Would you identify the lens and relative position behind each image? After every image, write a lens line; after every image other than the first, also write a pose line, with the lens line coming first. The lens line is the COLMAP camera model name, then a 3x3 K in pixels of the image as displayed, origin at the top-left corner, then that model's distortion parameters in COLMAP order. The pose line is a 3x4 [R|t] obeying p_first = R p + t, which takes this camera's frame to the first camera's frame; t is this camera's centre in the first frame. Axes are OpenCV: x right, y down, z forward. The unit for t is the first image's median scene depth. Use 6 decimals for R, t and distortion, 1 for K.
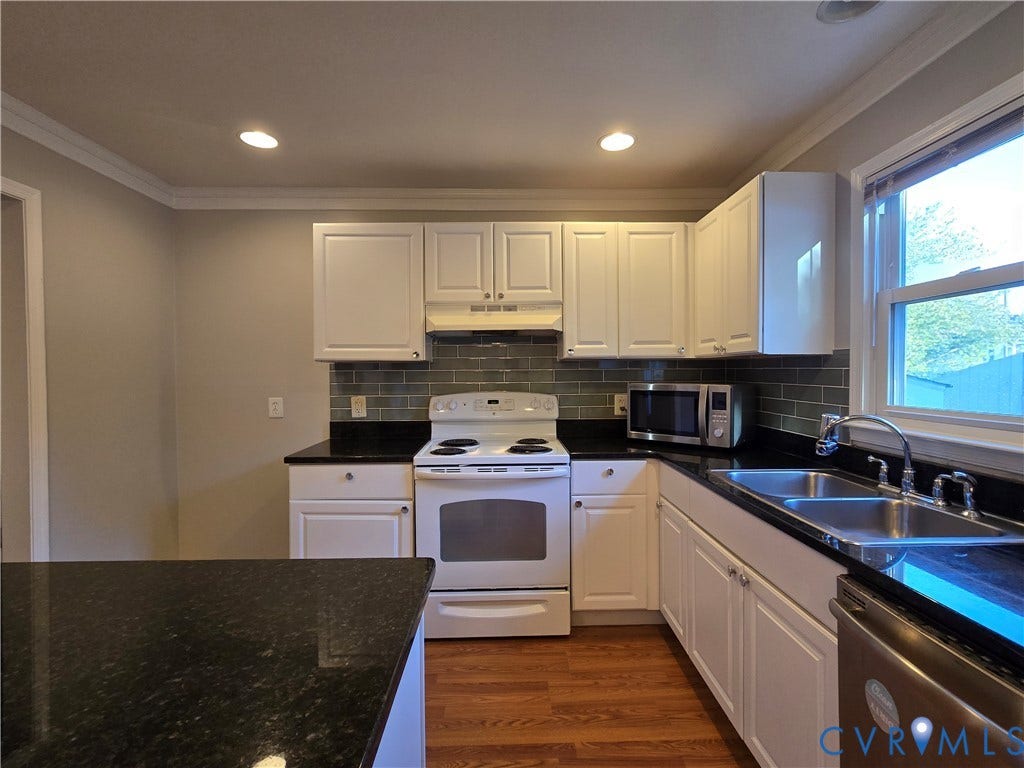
lens RADIAL K [[483.6, 0, 513.6], [0, 483.6, 378.7], [0, 0, 1]] dist [-0.002233, 0.000922]
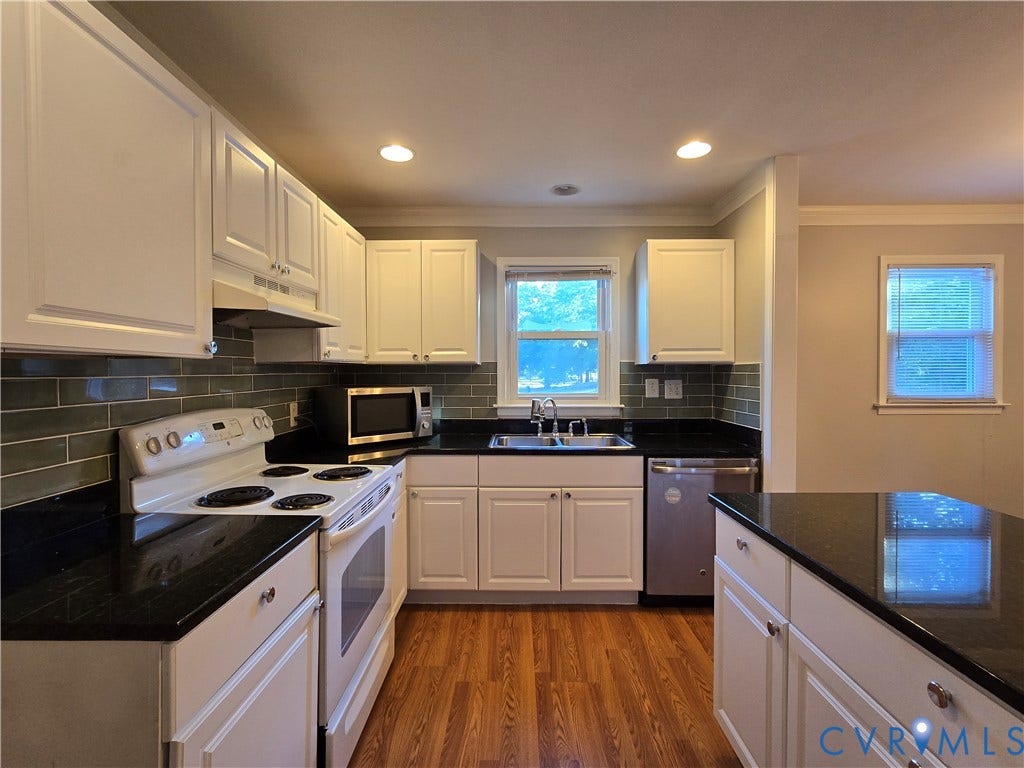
lens RADIAL K [[483.6, 0, 514.0], [0, 483.6, 379.2], [0, 0, 1]] dist [-0.002233, 0.000922]
pose [[0.026815, -0.012850, 0.999558, -0.796363], [0.017198, 0.999775, 0.012392, -0.017186], [-0.999492, 0.016858, 0.027030, 0.715665]]
